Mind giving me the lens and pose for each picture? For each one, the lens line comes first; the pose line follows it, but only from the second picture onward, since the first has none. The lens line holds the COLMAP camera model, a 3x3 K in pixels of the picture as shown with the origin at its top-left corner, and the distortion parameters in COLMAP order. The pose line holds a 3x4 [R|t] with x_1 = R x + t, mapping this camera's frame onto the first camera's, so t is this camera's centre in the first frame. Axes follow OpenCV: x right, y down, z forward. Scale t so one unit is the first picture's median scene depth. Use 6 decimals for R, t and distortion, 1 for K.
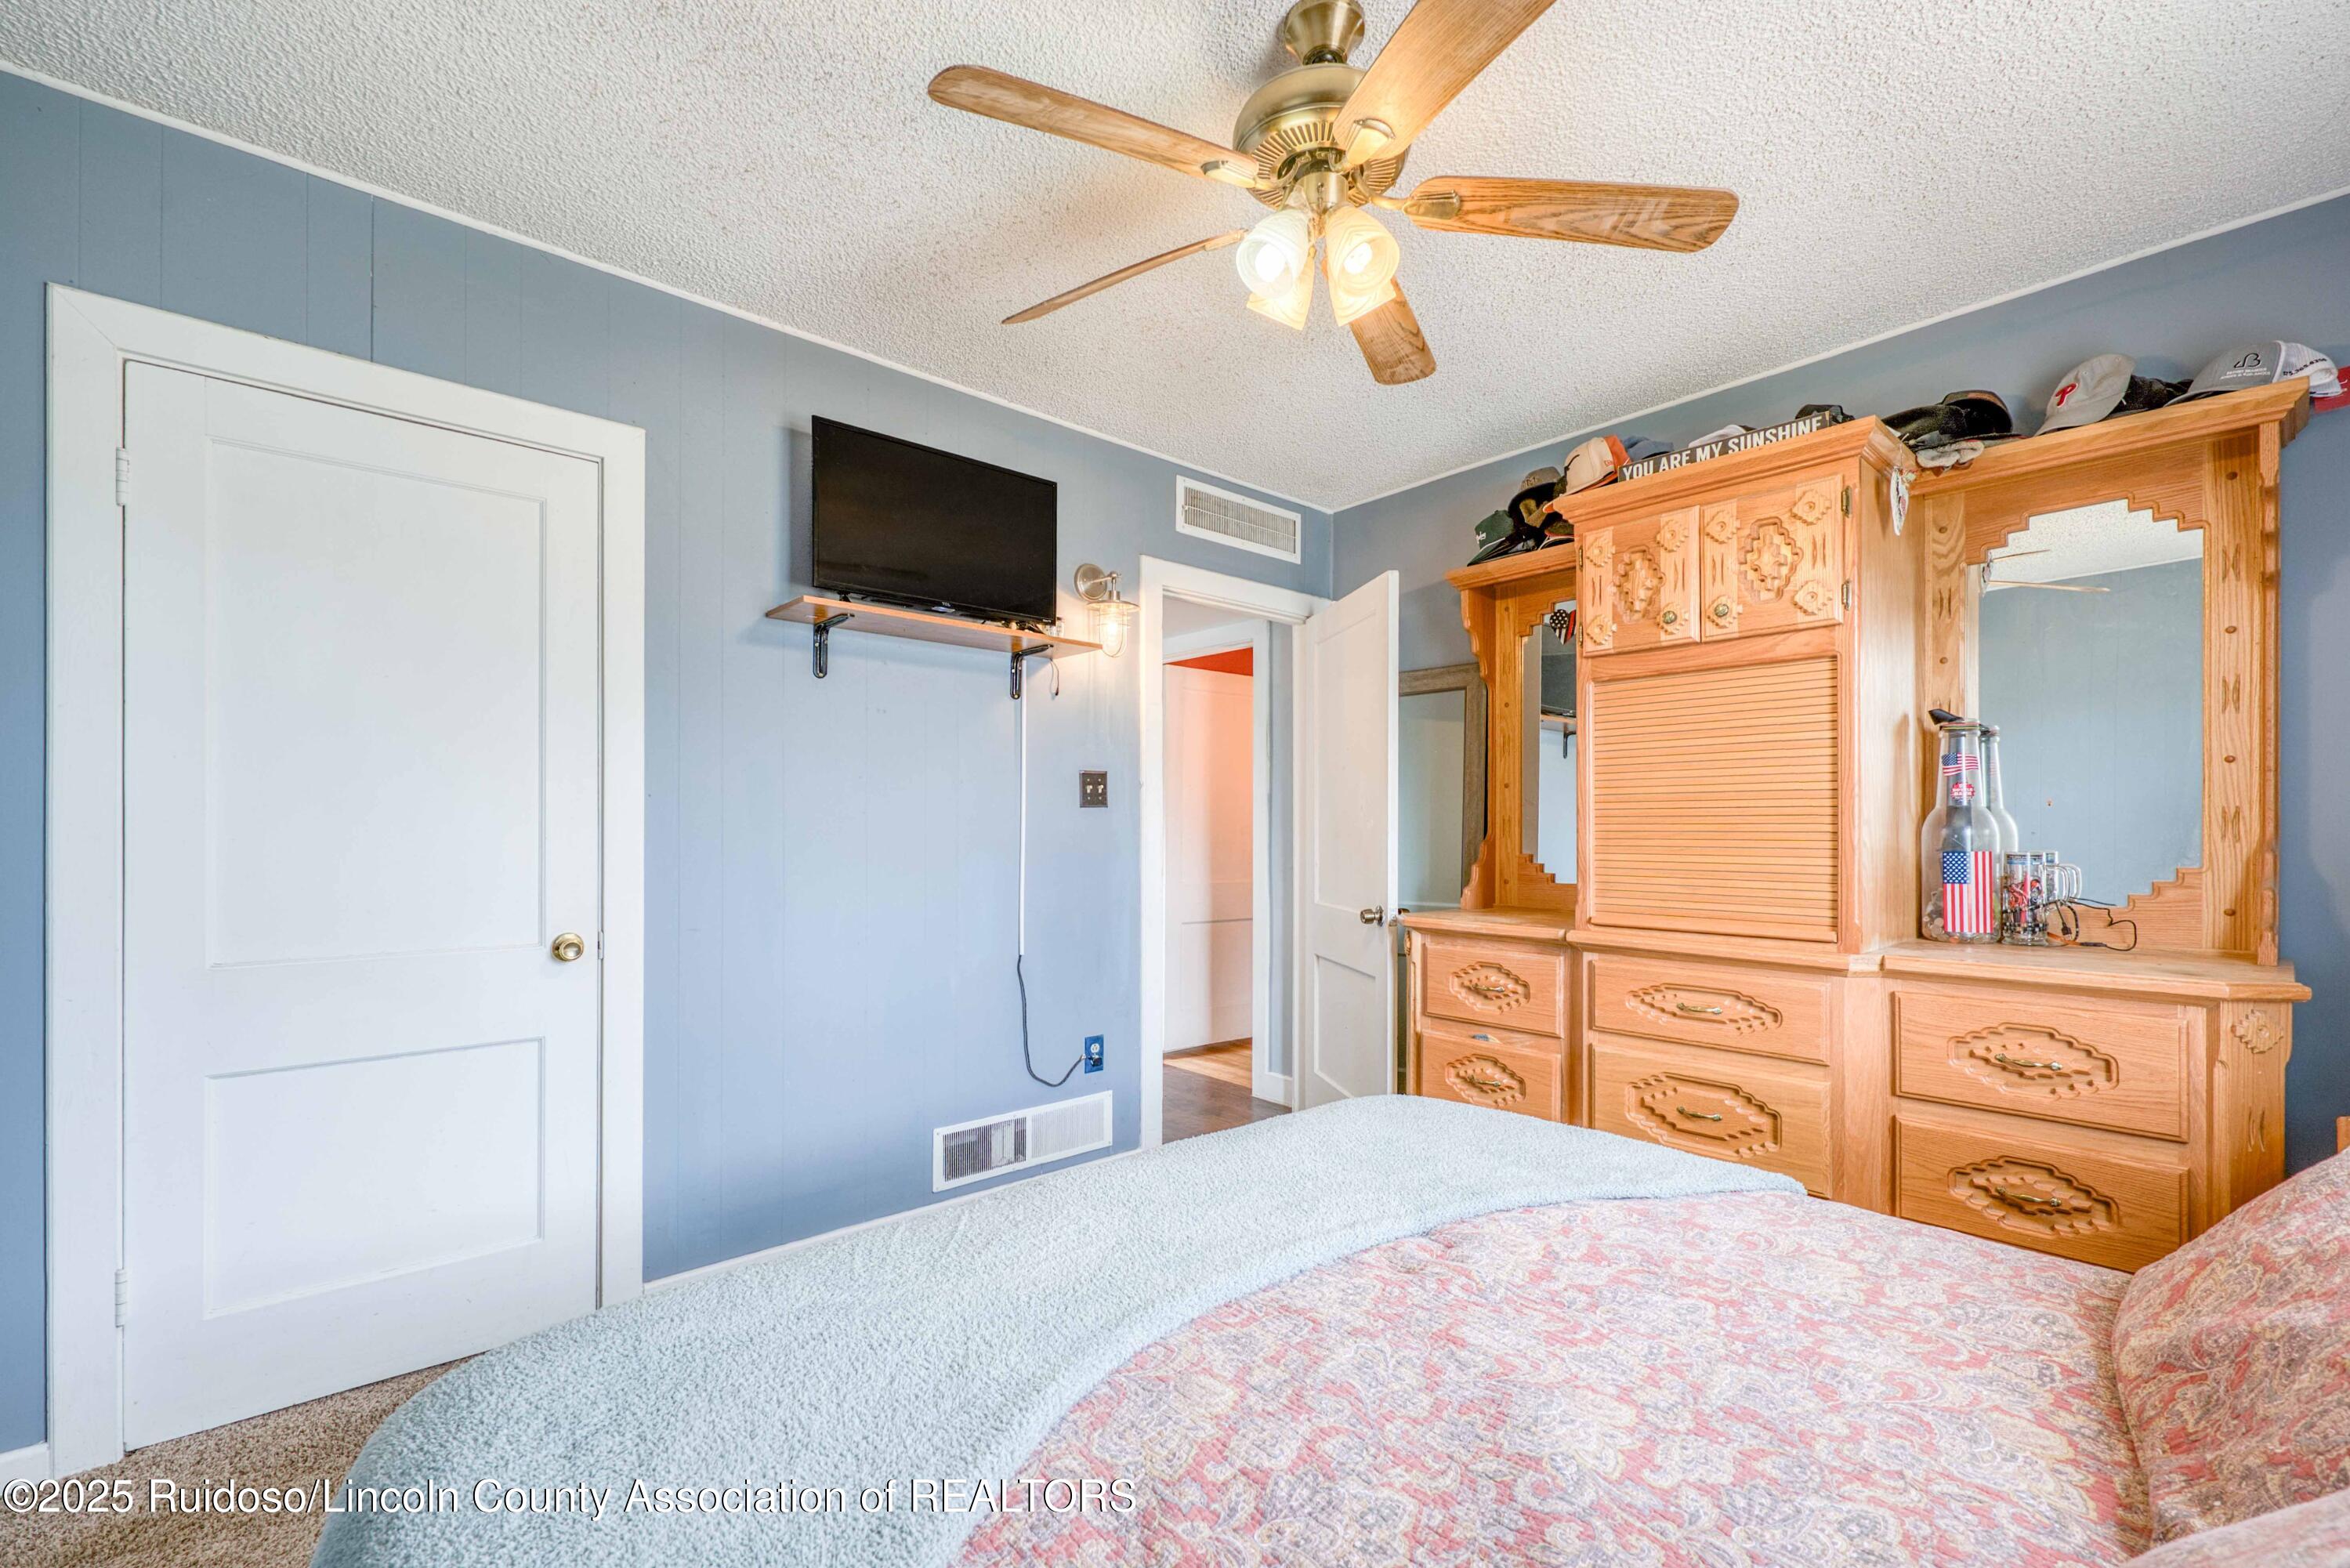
lens RADIAL K [[980.0, 0, 1175.6], [0, 980.0, 825.8], [0, 0, 1]] dist [-0.000623, -0.000051]
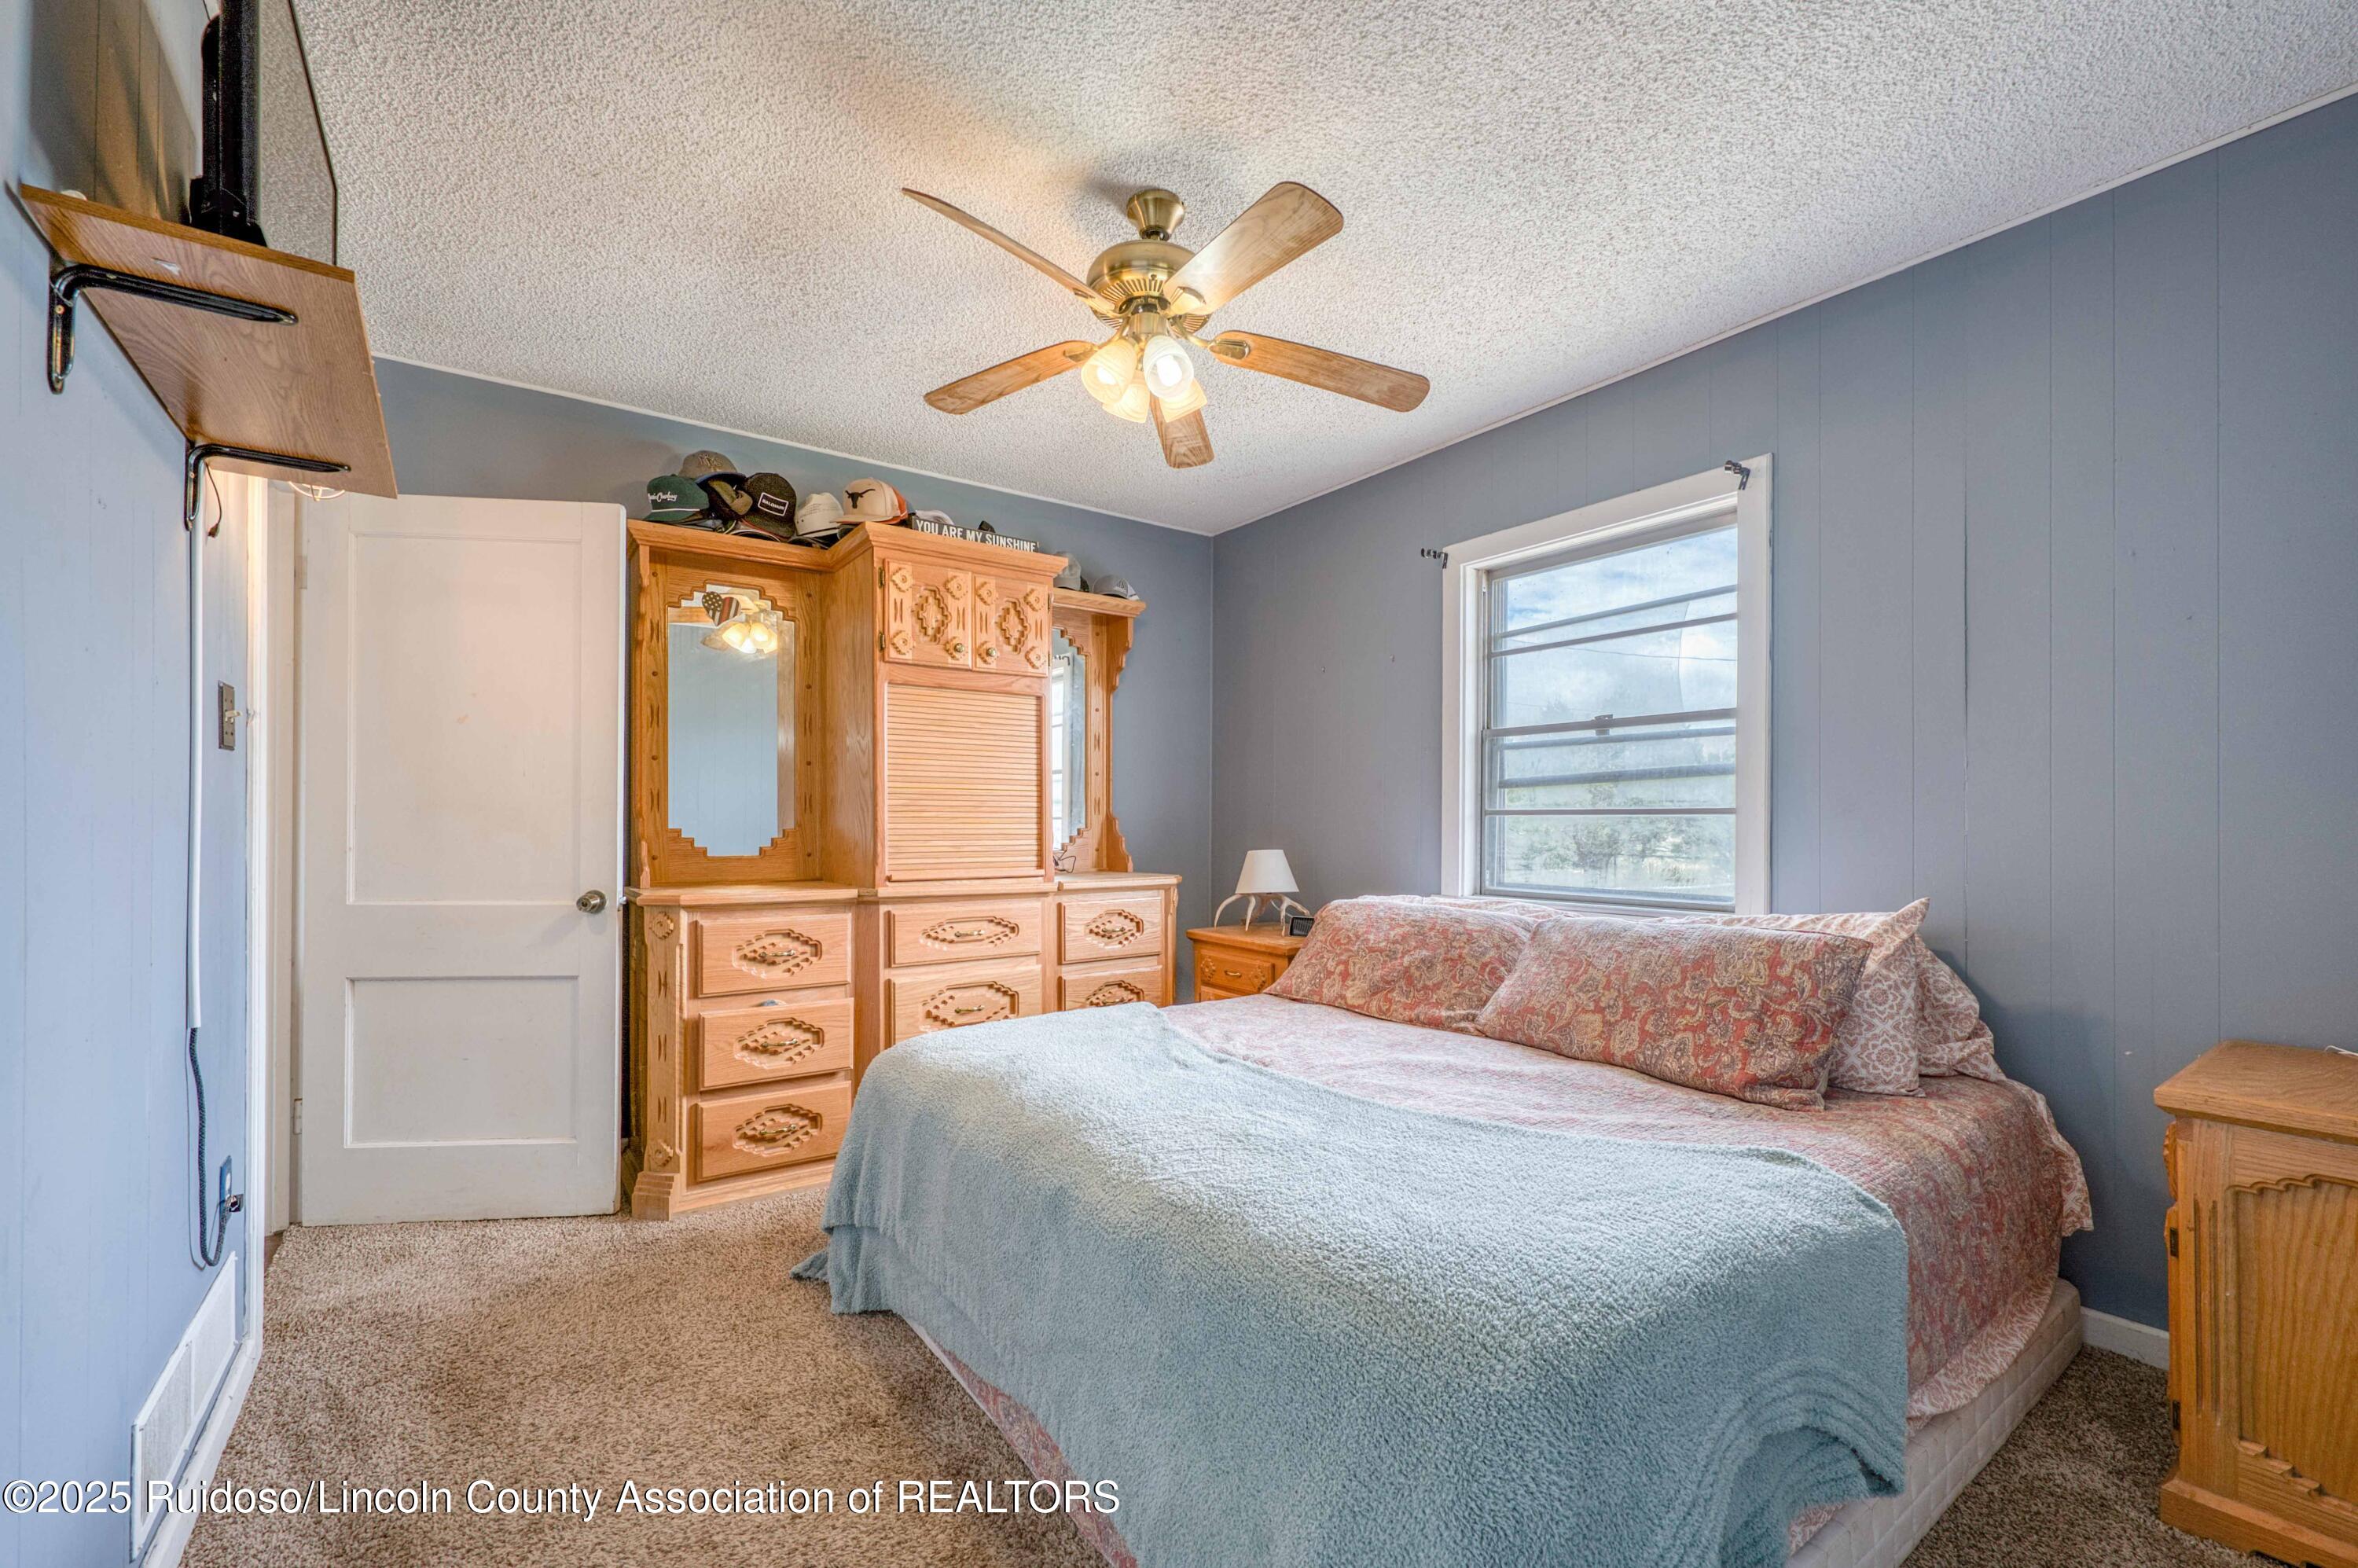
lens RADIAL K [[968.3, 0, 1176.1], [0, 968.3, 813.2], [0, 0, 1]] dist [-0.000185, -0.000067]
pose [[0.100943, 0.009773, 0.994844, -0.770006], [-0.005467, 0.999942, -0.009269, 0.026271], [-0.994877, -0.004503, 0.100990, 0.546856]]
